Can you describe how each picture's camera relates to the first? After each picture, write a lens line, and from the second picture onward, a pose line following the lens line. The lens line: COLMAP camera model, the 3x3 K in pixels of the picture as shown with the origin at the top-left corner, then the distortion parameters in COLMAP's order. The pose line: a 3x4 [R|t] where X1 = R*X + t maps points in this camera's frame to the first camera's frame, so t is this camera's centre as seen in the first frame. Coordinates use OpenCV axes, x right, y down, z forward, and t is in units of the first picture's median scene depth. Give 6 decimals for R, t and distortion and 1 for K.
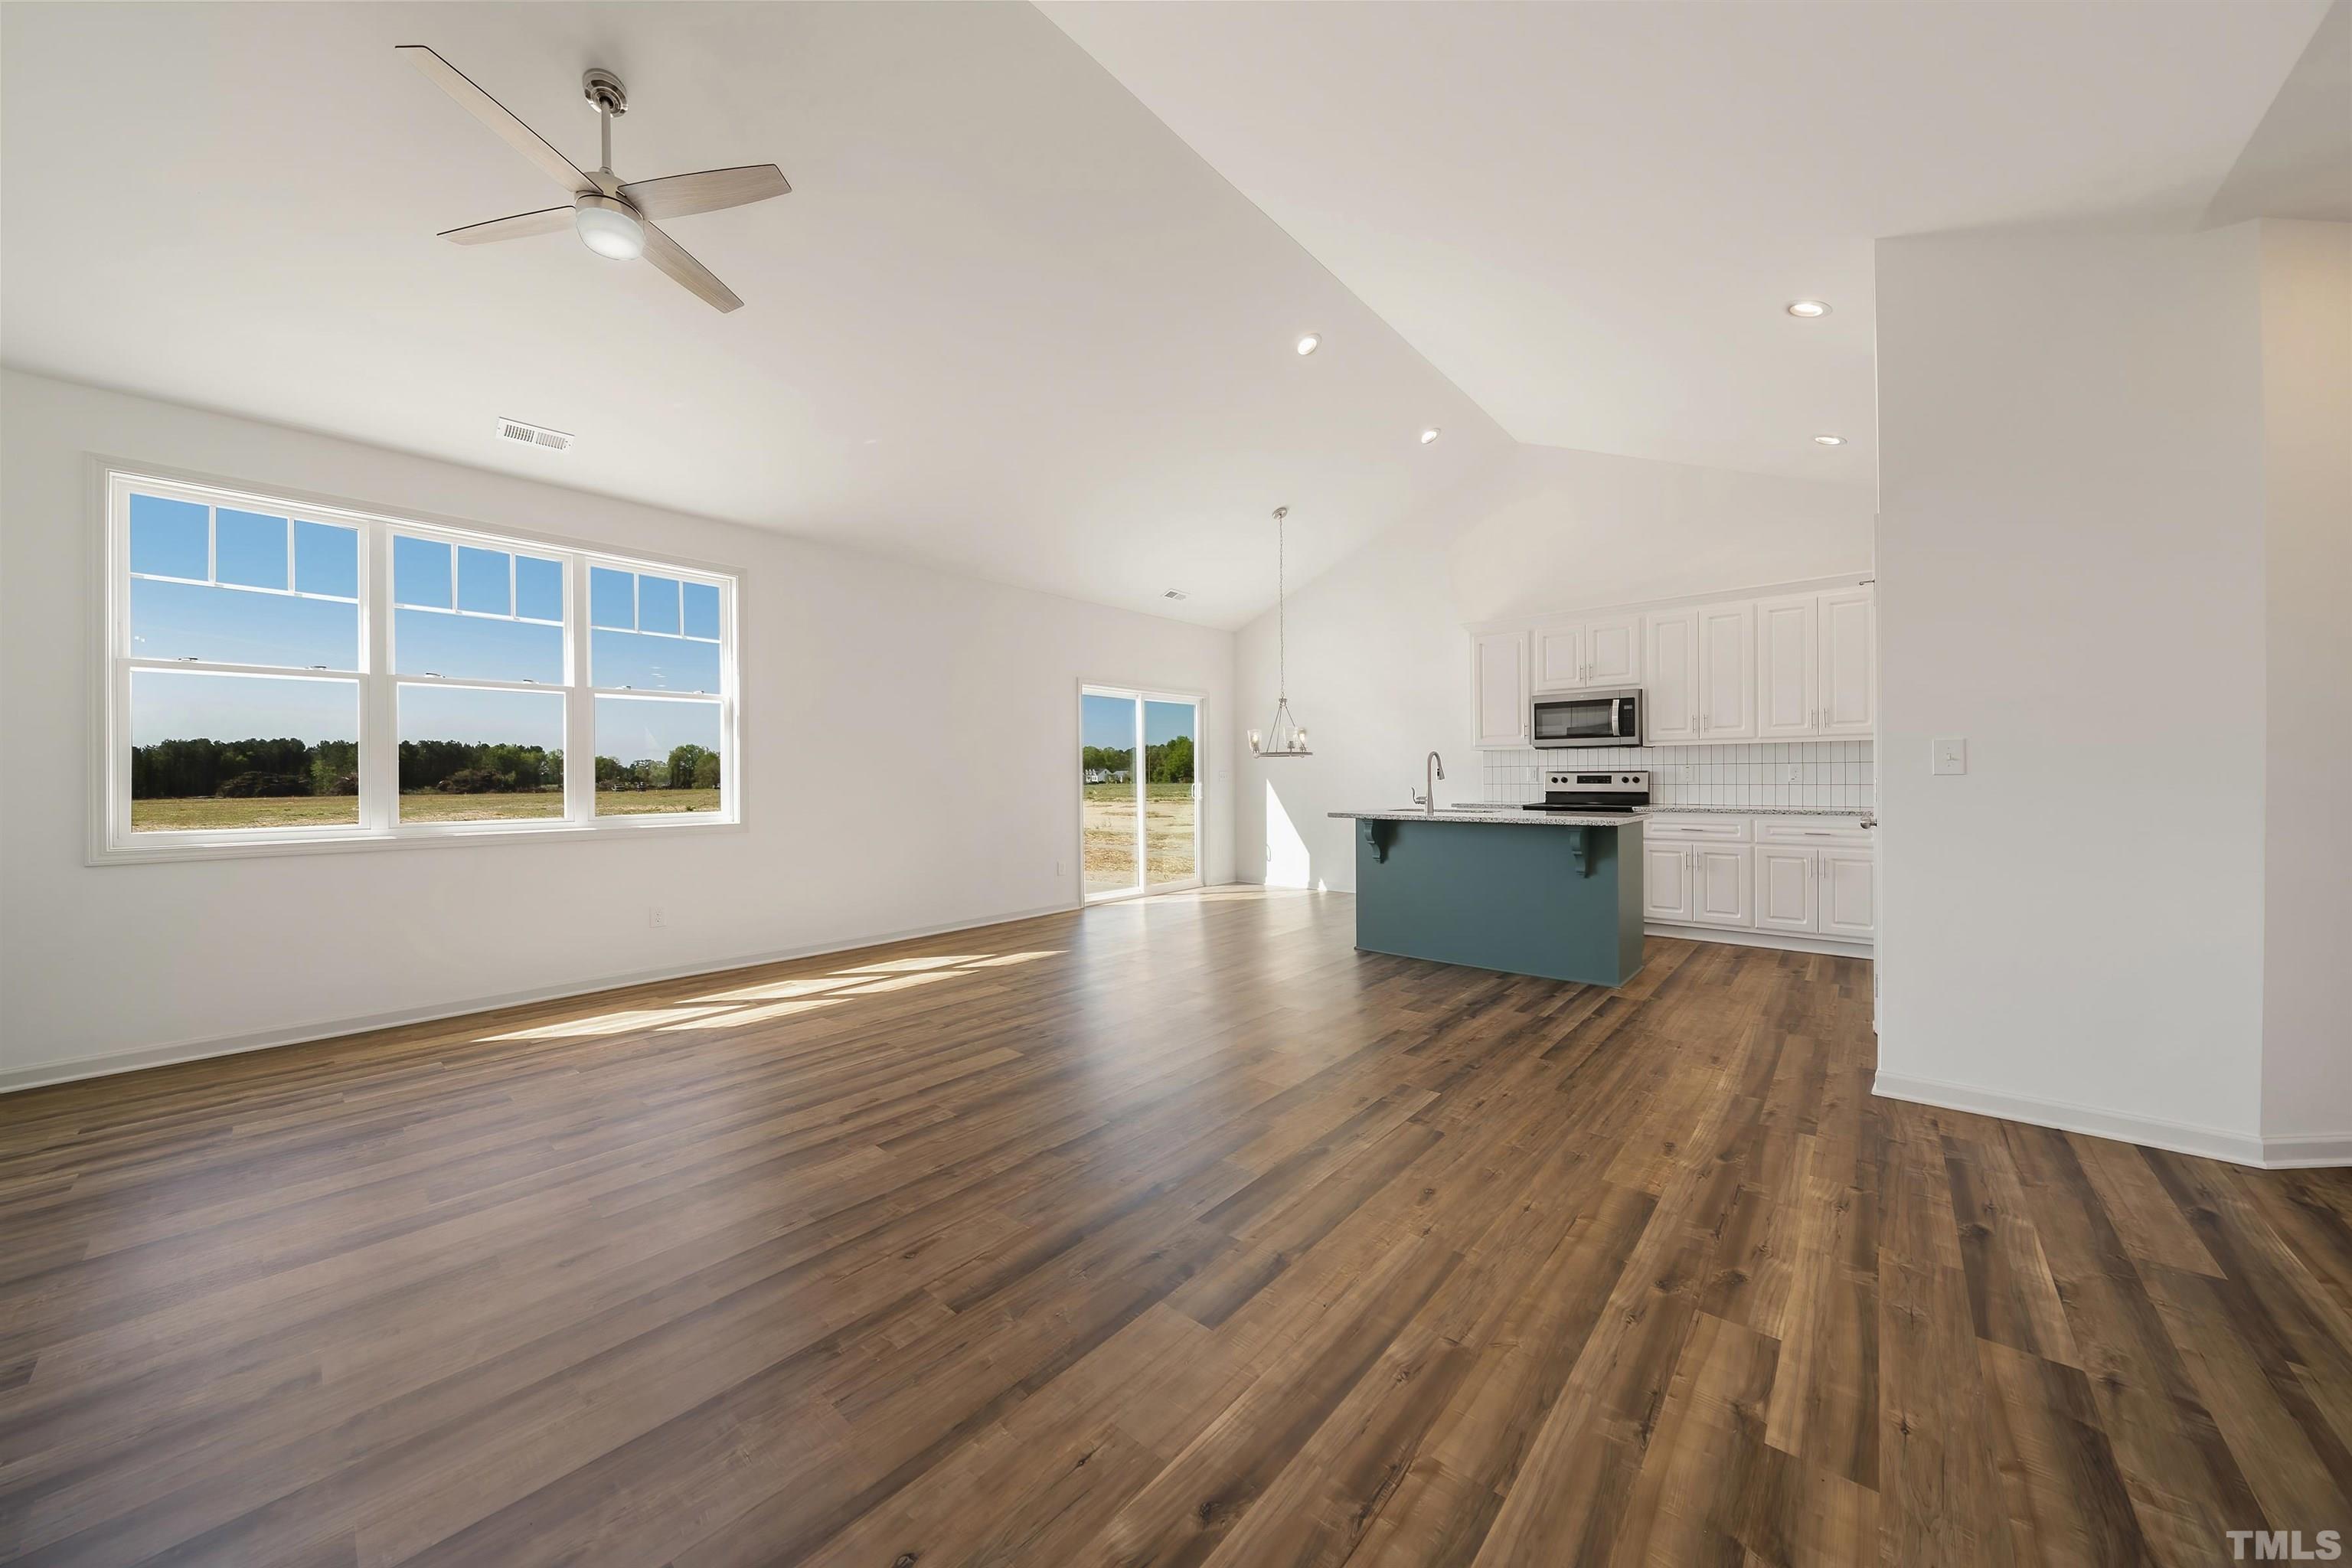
lens RADIAL K [[809.2, 0, 1179.1], [0, 809.2, 774.9], [0, 0, 1]] dist [-0.008470, 0.000192]
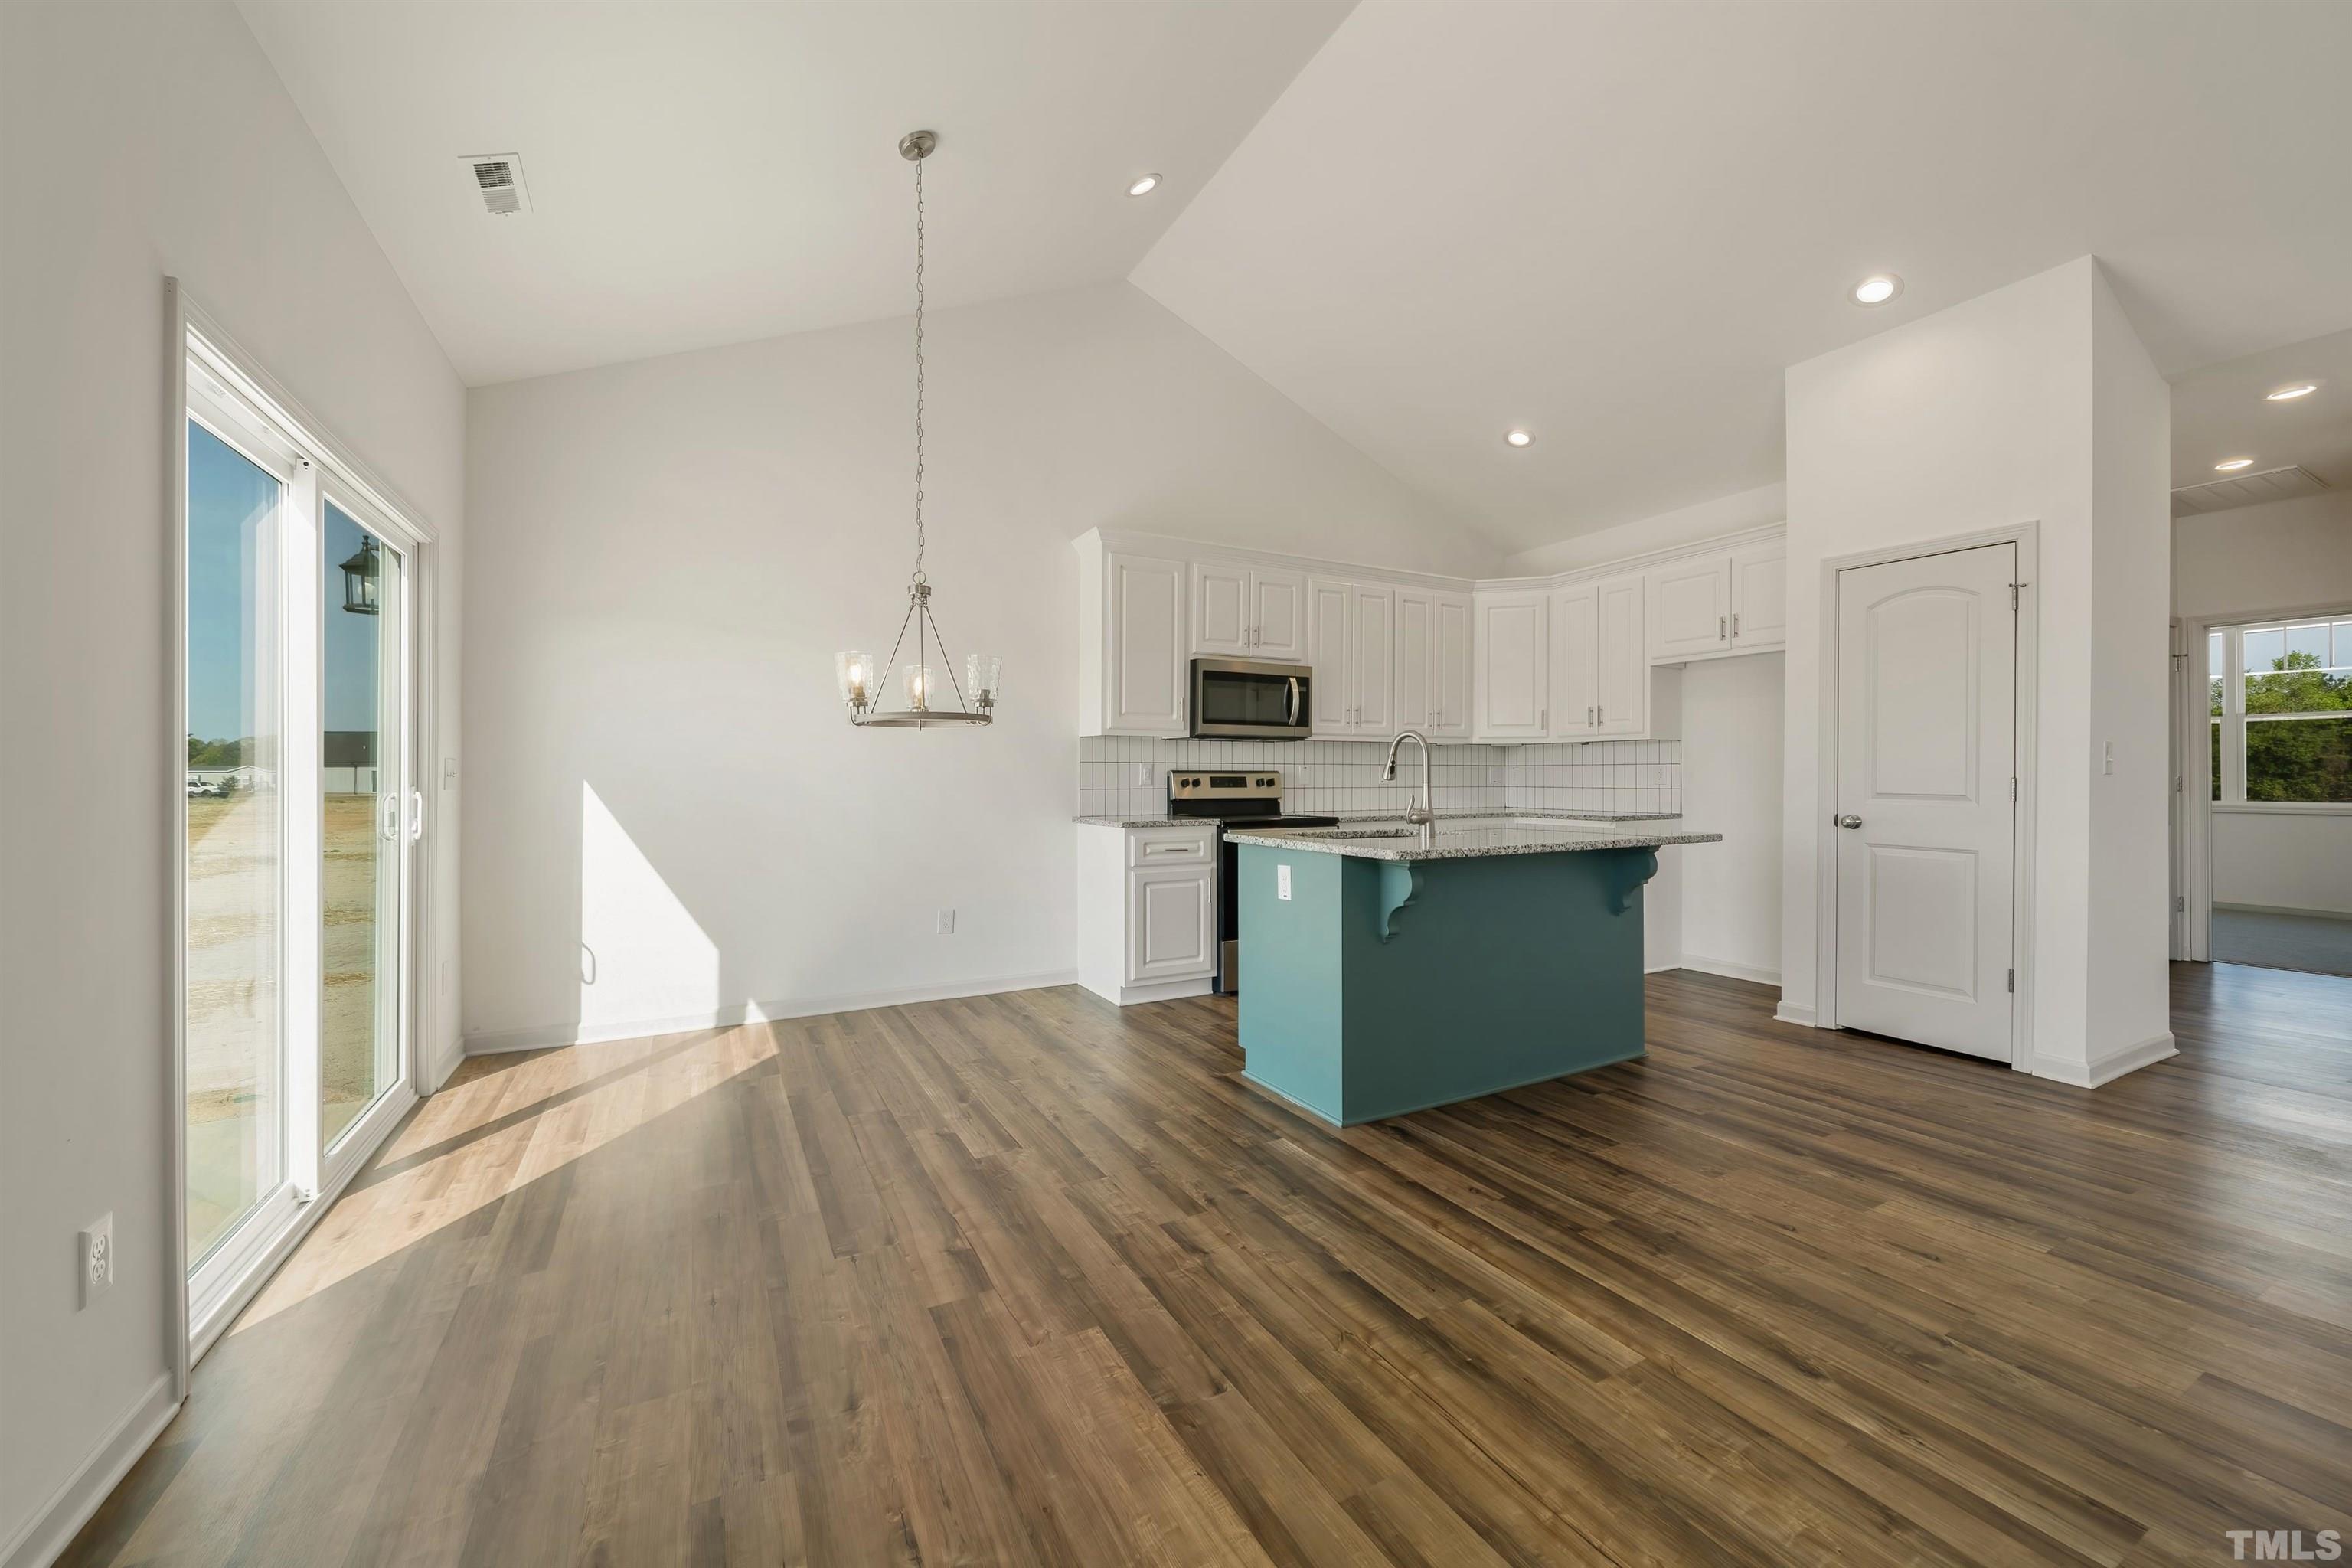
lens RADIAL K [[890.2, 0, 1166.8], [0, 890.2, 775.0], [0, 0, 1]] dist [-0.002488, -0.000194]
pose [[0.357005, 0.009189, 0.934057, -0.561814], [-0.003051, 0.999958, -0.008671, 0.013201], [-0.934097, 0.000246, 0.357018, 1.573723]]
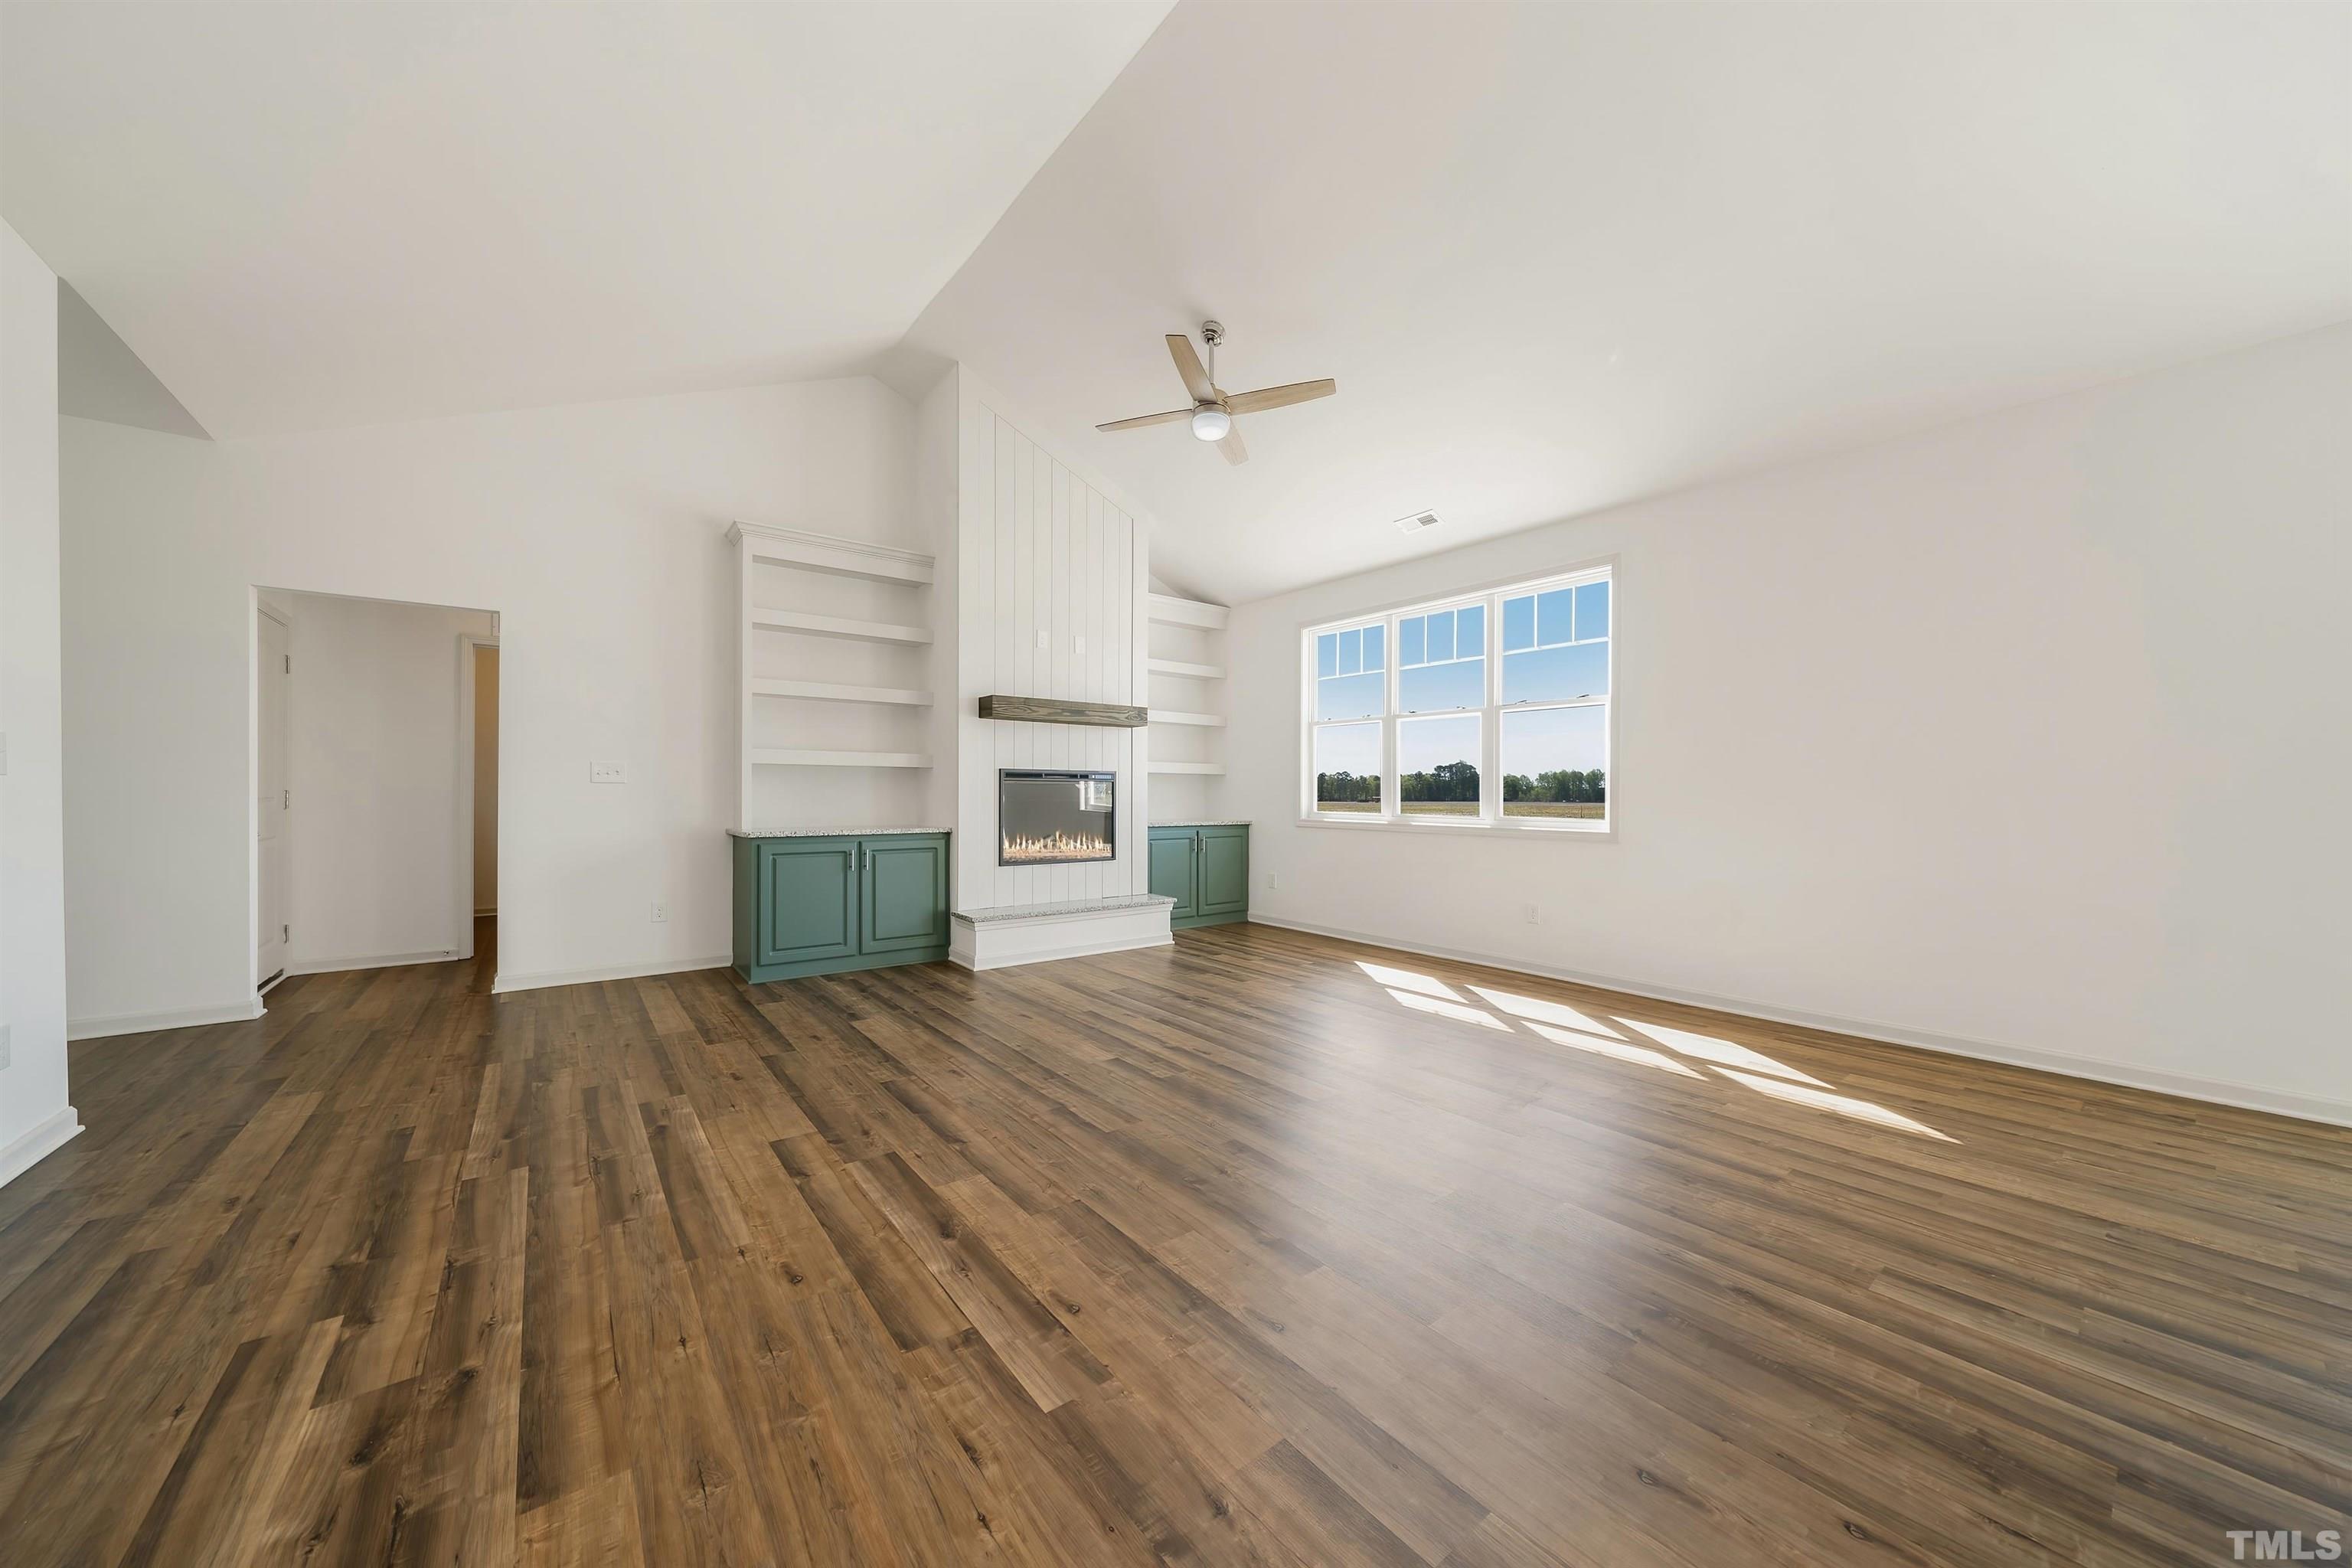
lens RADIAL K [[809.2, 0, 1160.0], [0, 809.2, 798.7], [0, 0, 1]] dist [-0.008470, 0.000192]
pose [[-0.202715, 0.015465, -0.979116, 0.743955], [-0.001577, 0.999869, 0.016119, 0.010179], [0.979237, 0.004811, -0.202664, 1.103073]]
